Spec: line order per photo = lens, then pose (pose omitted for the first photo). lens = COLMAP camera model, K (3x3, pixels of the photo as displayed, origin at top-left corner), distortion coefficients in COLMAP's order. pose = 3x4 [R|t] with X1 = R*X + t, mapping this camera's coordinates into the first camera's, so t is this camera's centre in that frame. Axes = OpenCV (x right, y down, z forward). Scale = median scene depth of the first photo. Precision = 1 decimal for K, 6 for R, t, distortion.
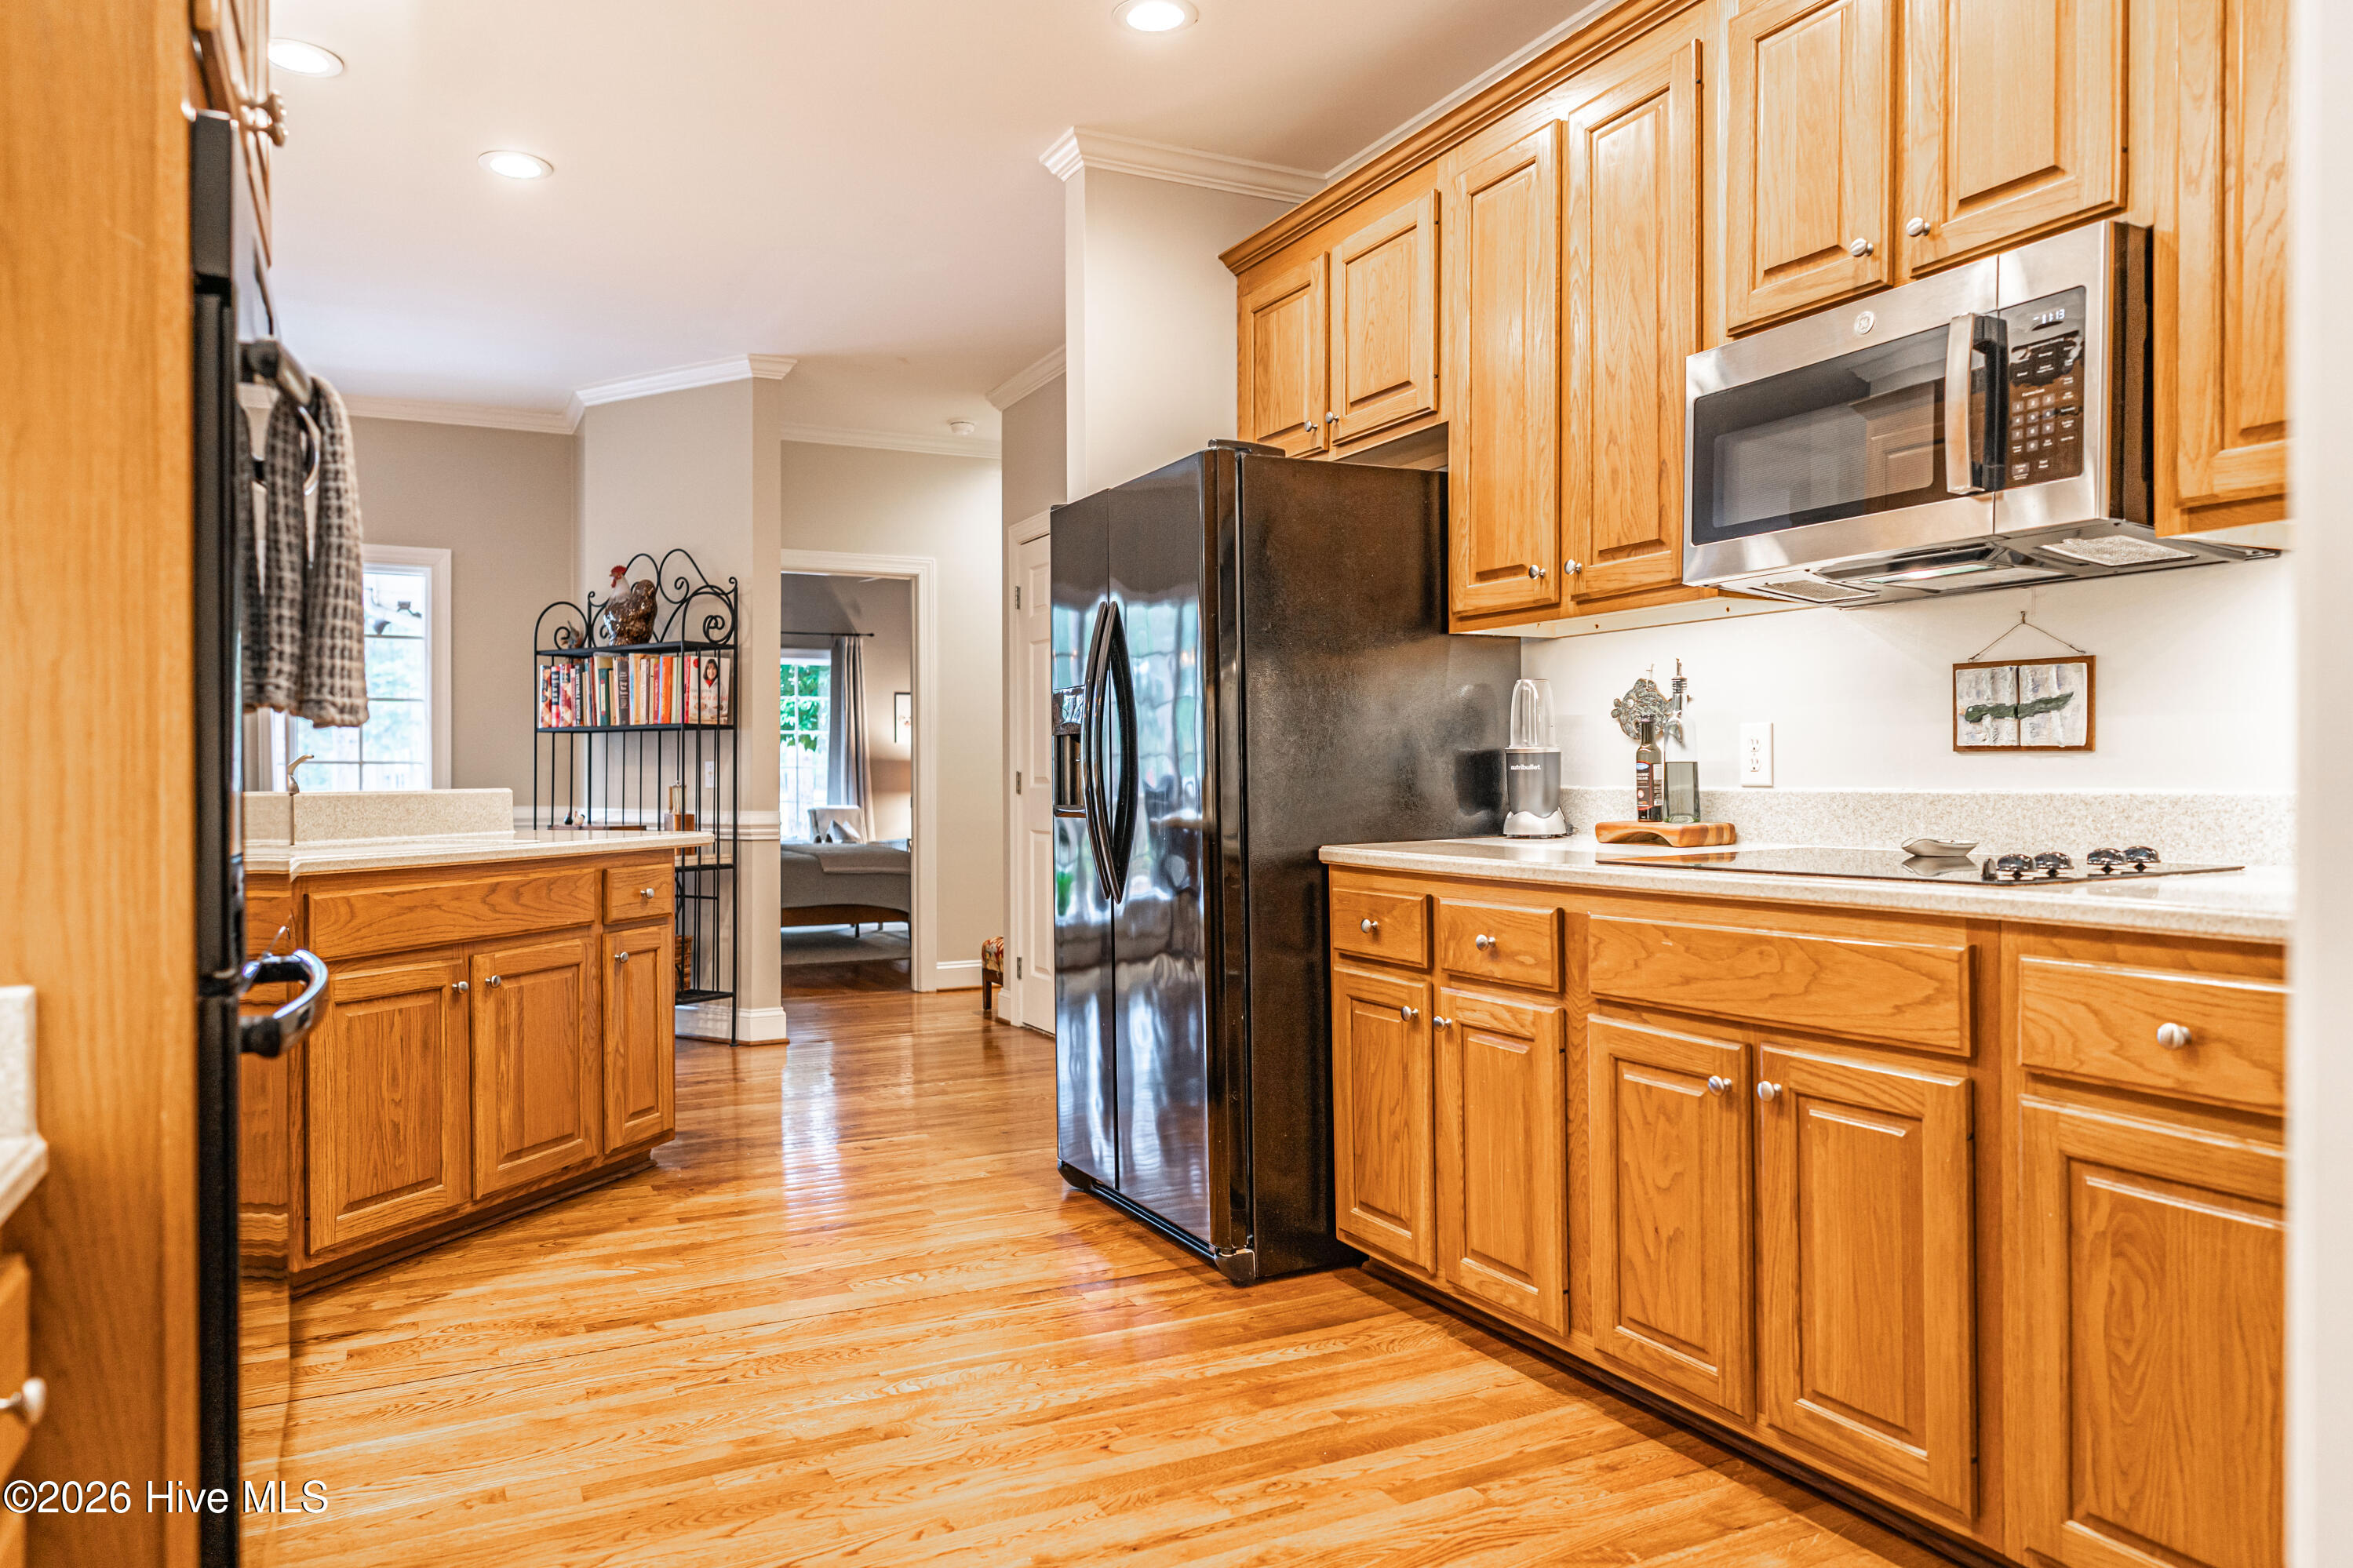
lens RADIAL K [[1568.2, 0, 1174.0], [0, 1568.2, 788.9], [0, 0, 1]] dist [-0.000554, 0.002349]
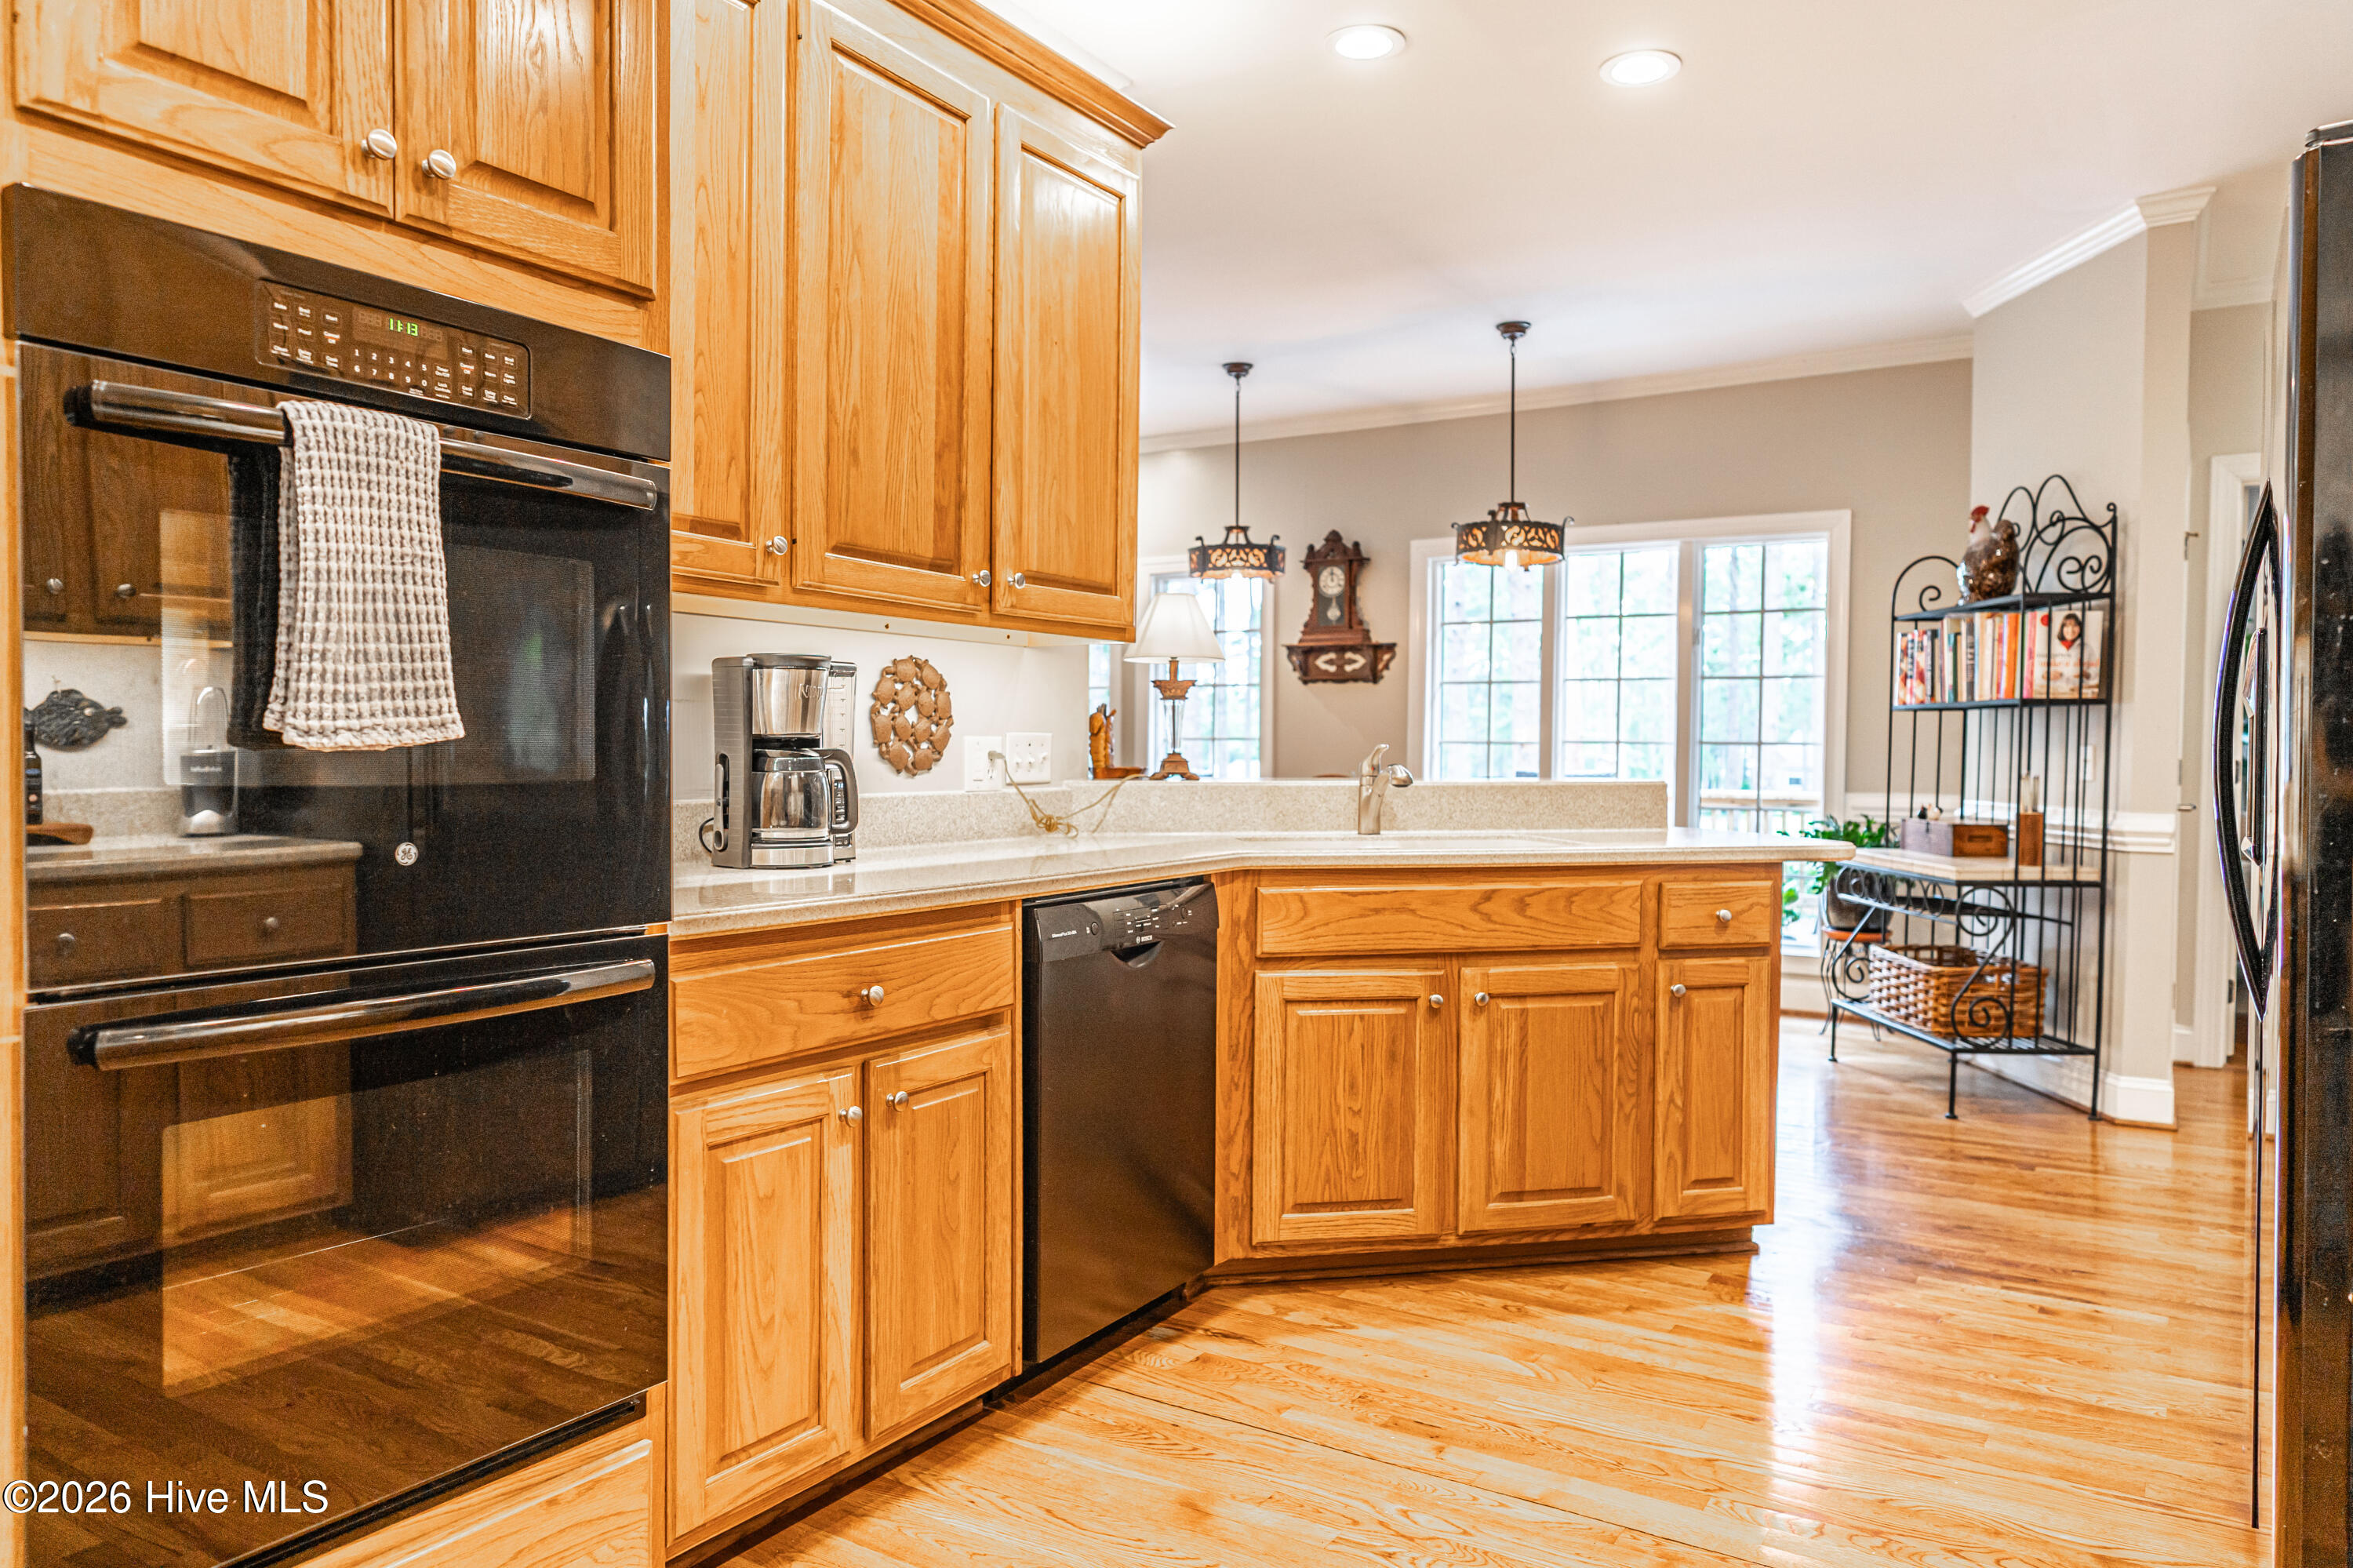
lens RADIAL K [[1568.5, 0, 1174.0], [0, 1568.5, 788.9], [0, 0, 1]] dist [-0.000554, 0.002349]
pose [[0.509830, 0.031822, -0.859686, 0.238984], [-0.014461, 0.999491, 0.028421, -0.020349], [0.860154, -0.002058, 0.510031, 0.376512]]
